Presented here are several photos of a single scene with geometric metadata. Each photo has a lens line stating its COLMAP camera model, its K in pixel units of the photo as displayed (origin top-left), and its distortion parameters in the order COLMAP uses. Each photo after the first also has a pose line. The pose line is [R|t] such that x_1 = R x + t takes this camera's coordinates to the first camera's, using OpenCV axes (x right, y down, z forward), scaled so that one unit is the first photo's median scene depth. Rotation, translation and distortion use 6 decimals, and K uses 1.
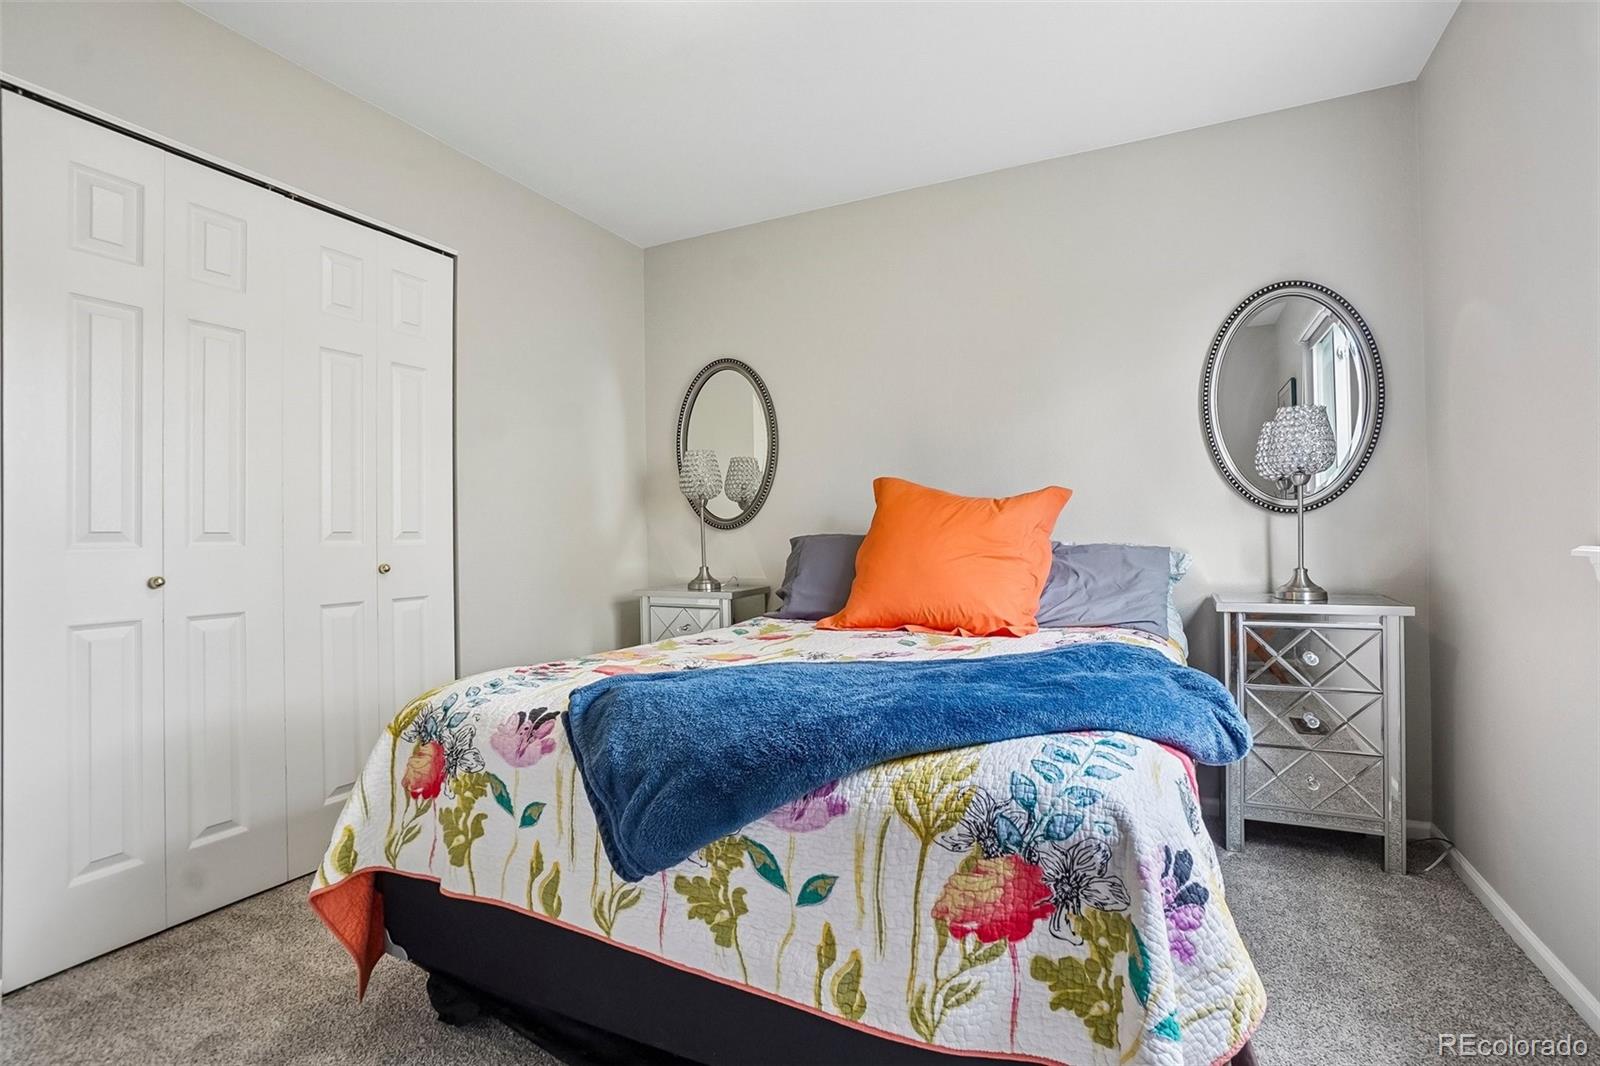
lens RADIAL K [[741.0, 0, 798.7], [0, 741.0, 514.4], [0, 0, 1]] dist [-0.047661, -0.000021]
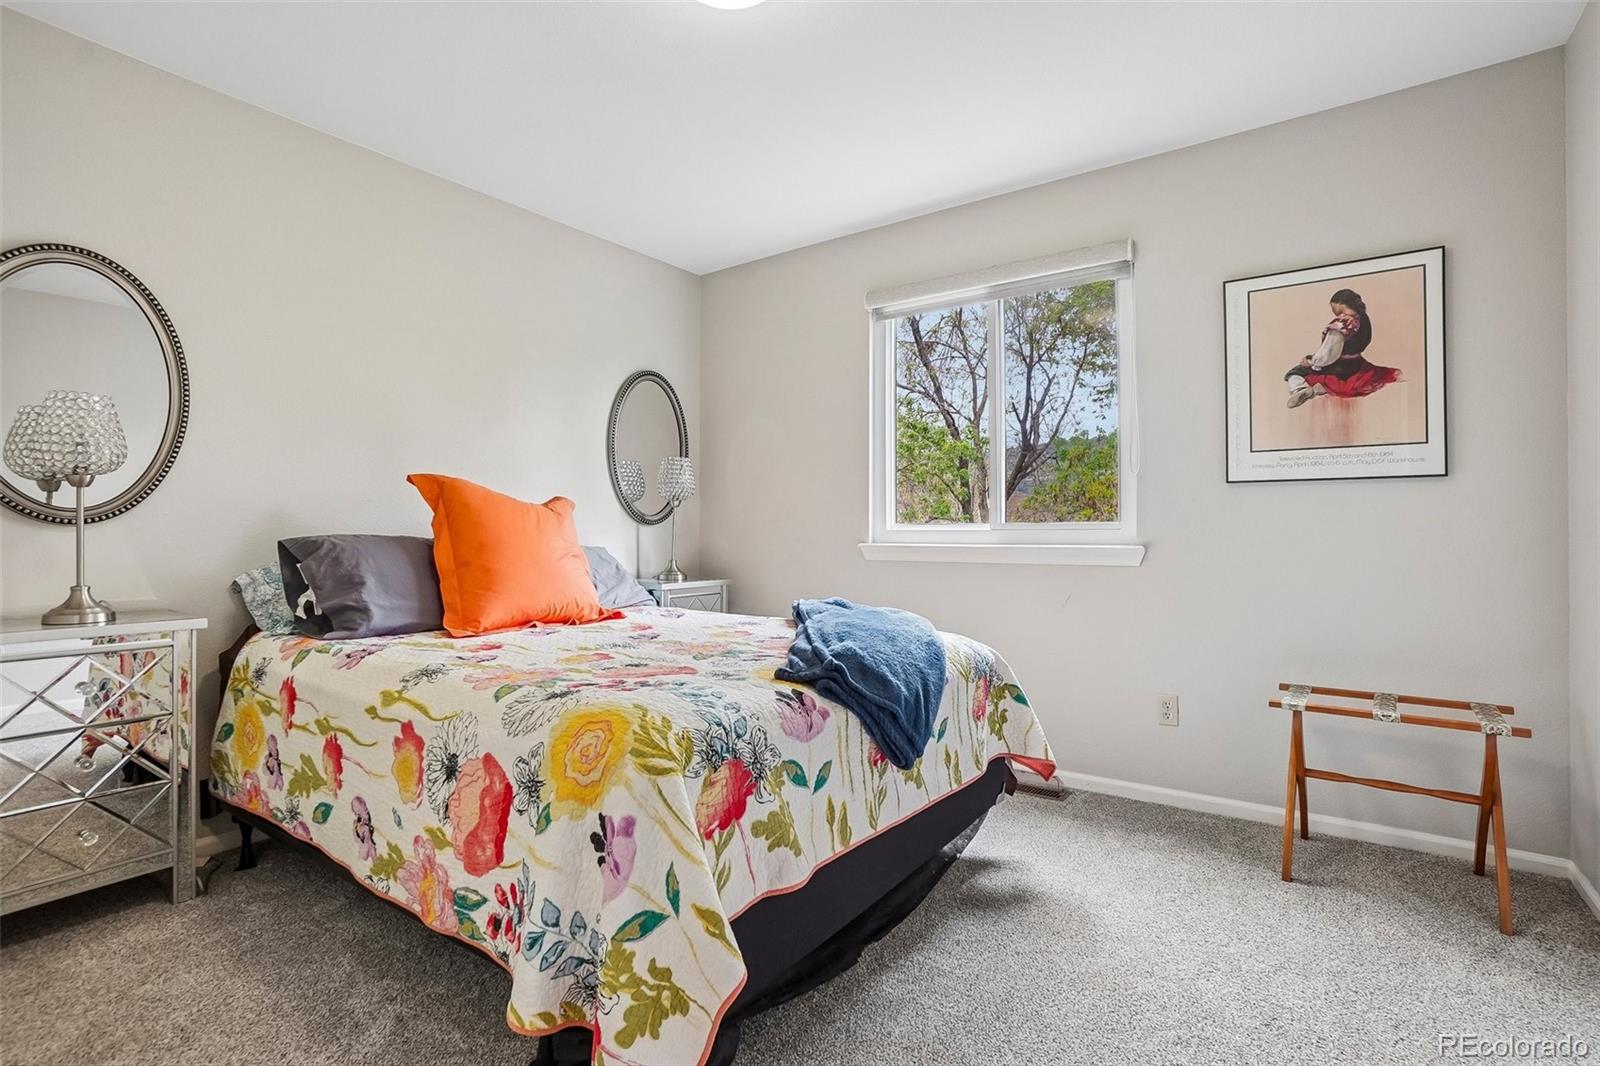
lens RADIAL K [[759.5, 0, 806.6], [0, 759.5, 527.4], [0, 0, 1]] dist [-0.058422, 0.024048]
pose [[0.162553, 0.026154, 0.986353, -1.181826], [-0.029051, 0.999342, -0.021711, 0.040621], [-0.986272, -0.025125, 0.163205, 0.649392]]
